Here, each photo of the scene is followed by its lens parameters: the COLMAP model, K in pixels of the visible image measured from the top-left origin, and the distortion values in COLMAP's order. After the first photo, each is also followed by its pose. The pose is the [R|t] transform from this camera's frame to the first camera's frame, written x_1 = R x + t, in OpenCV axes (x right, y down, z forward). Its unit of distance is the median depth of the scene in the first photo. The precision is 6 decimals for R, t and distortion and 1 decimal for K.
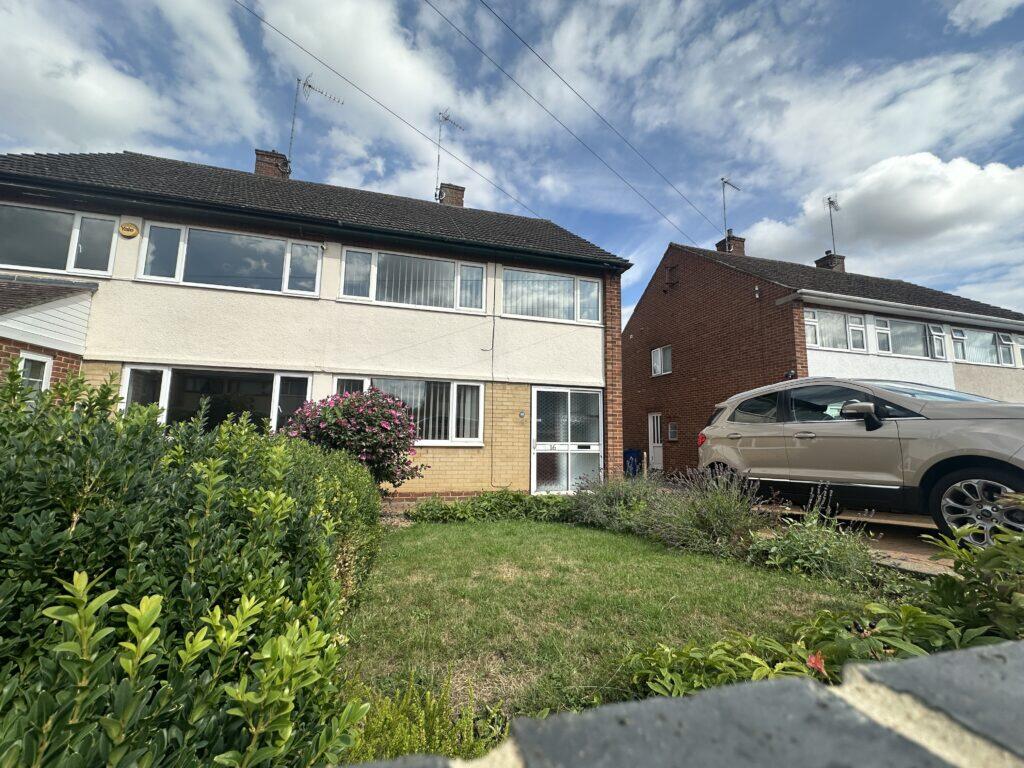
lens RADIAL K [[412.7, 0, 514.0], [0, 412.7, 379.1], [0, 0, 1]] dist [0.001060, 0.000176]
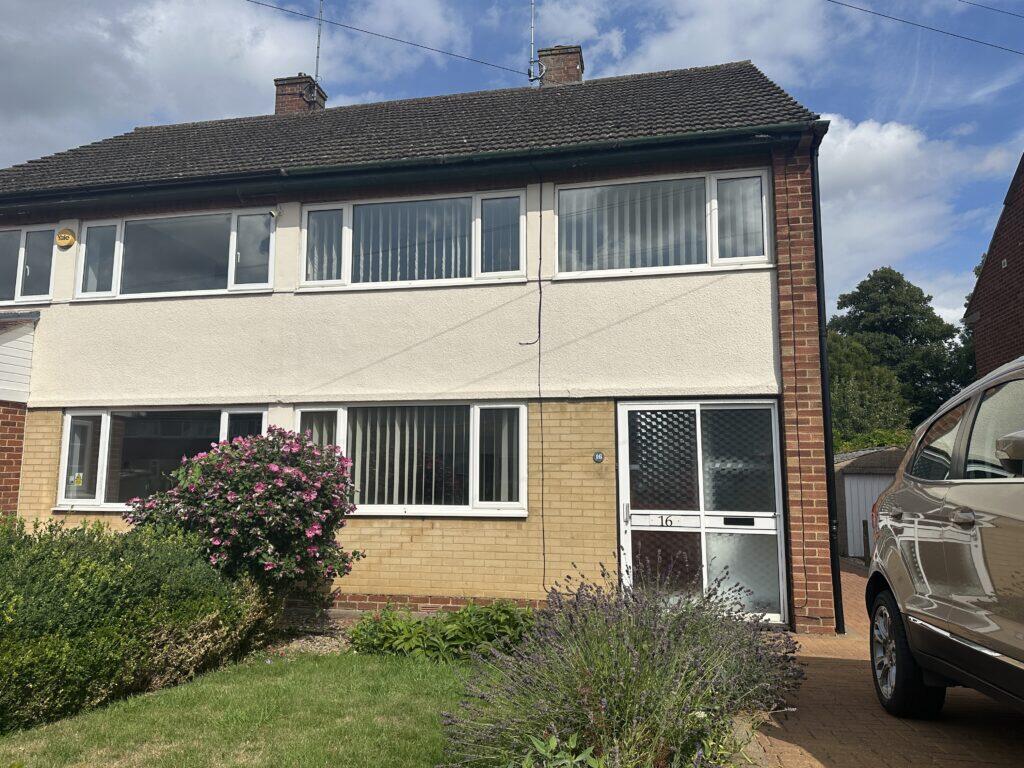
lens RADIAL K [[717.6, 0, 512.0], [0, 717.6, 384.0], [0, 0, 1]] dist [0.110801, -0.132730]
pose [[0.884810, -0.075540, -0.459788, 0.362225], [0.070698, 0.997111, -0.027769, 0.009977], [0.460557, -0.007936, 0.887595, 0.132511]]
